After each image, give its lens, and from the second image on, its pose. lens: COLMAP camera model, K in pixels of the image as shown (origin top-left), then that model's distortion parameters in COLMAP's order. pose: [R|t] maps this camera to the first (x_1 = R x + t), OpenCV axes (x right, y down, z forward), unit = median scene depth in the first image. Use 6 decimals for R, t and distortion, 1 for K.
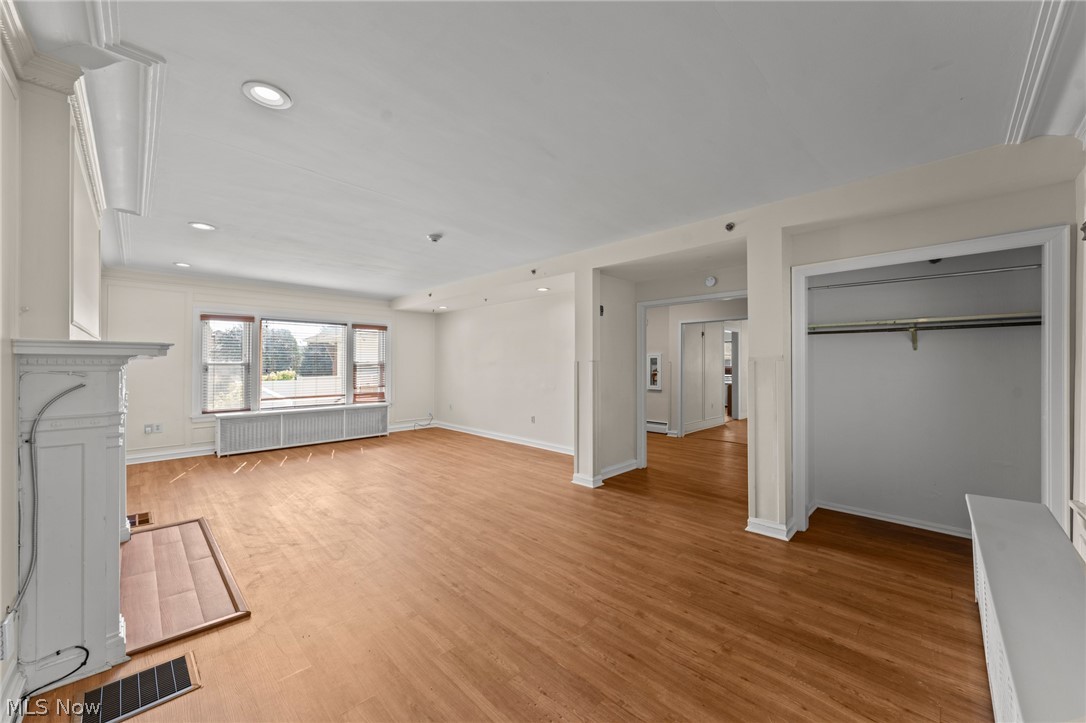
lens RADIAL K [[423.8, 0, 534.1], [0, 423.8, 363.7], [0, 0, 1]] dist [-0.001638, 0.000066]
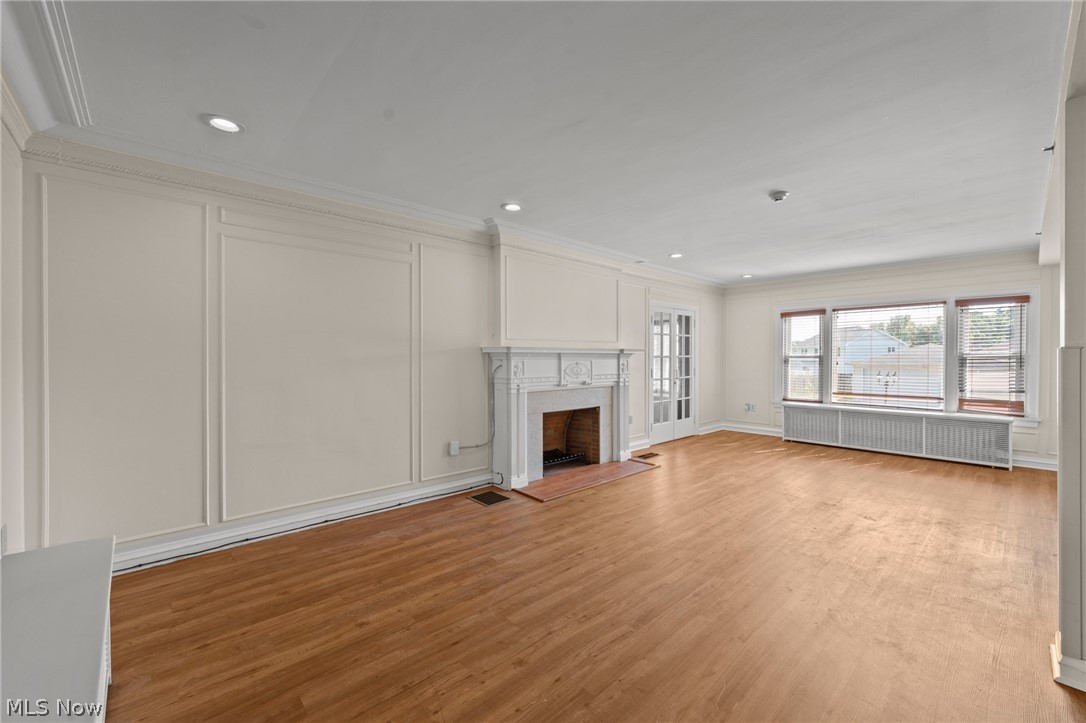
lens RADIAL K [[423.8, 0, 532.6], [0, 423.8, 362.3], [0, 0, 1]] dist [-0.001638, 0.000066]
pose [[-0.058260, 0.012086, -0.998228, 0.386086], [0.001106, 0.999927, 0.012042, 0.001600], [0.998301, -0.000402, -0.058269, 0.392683]]
